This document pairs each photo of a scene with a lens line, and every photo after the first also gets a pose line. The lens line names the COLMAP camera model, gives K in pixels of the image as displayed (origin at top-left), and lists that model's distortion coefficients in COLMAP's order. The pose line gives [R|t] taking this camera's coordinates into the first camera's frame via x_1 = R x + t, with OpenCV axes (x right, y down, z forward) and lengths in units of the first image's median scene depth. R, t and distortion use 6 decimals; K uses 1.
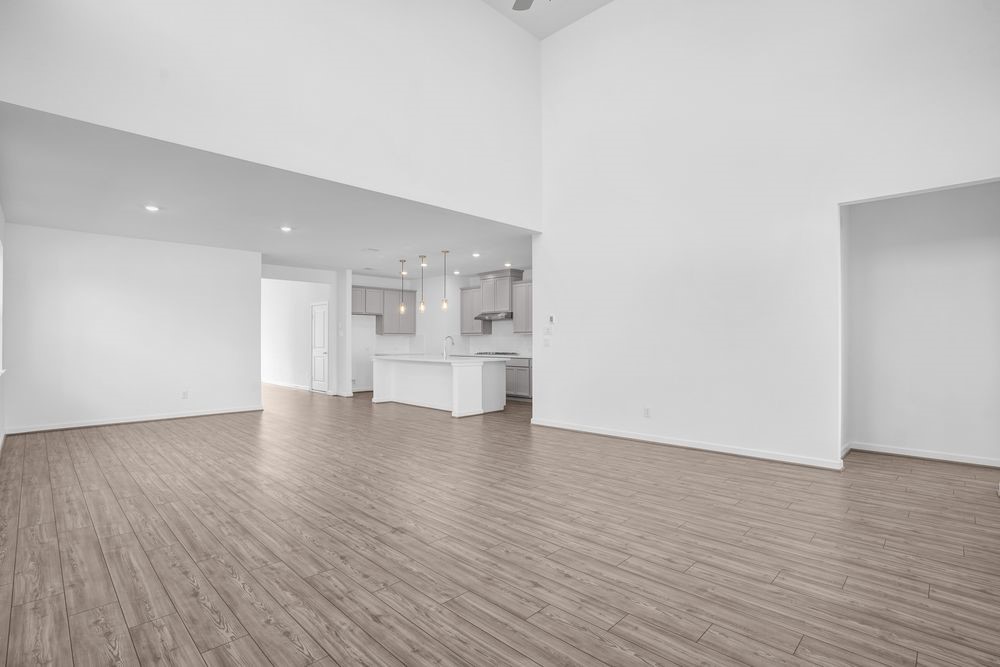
lens RADIAL K [[472.2, 0, 495.5], [0, 472.2, 339.2], [0, 0, 1]] dist [-0.047036, 0.018653]
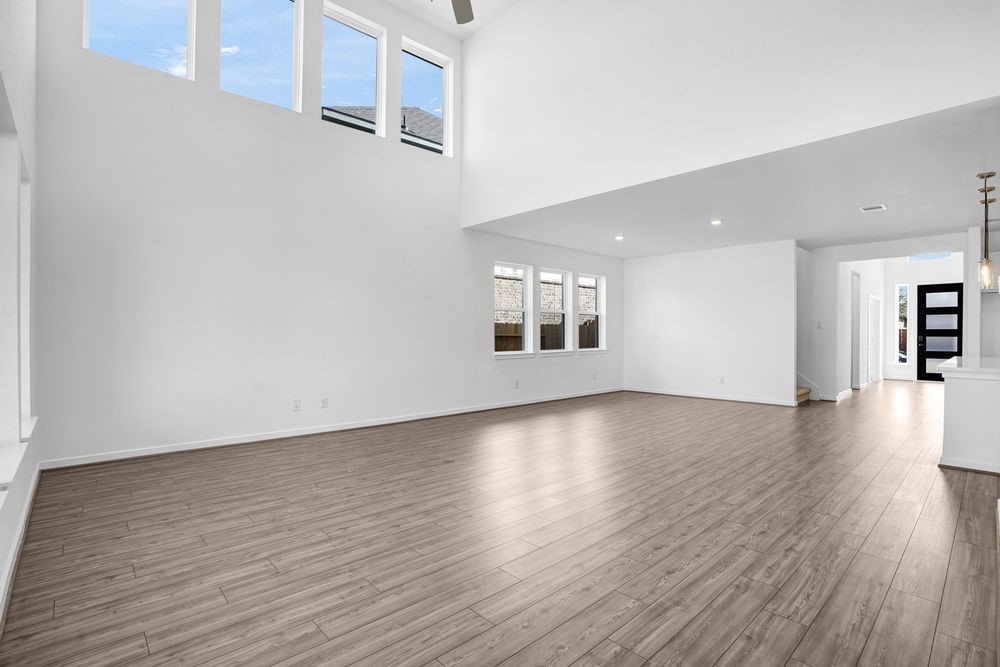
lens RADIAL K [[472.2, 0, 495.5], [0, 472.2, 339.2], [0, 0, 1]] dist [-0.047036, 0.018653]
pose [[-0.047373, 0.009570, -0.998831, 1.629181], [0.008284, 0.999923, 0.009188, 0.012826], [0.998843, -0.007840, -0.047449, 1.568993]]
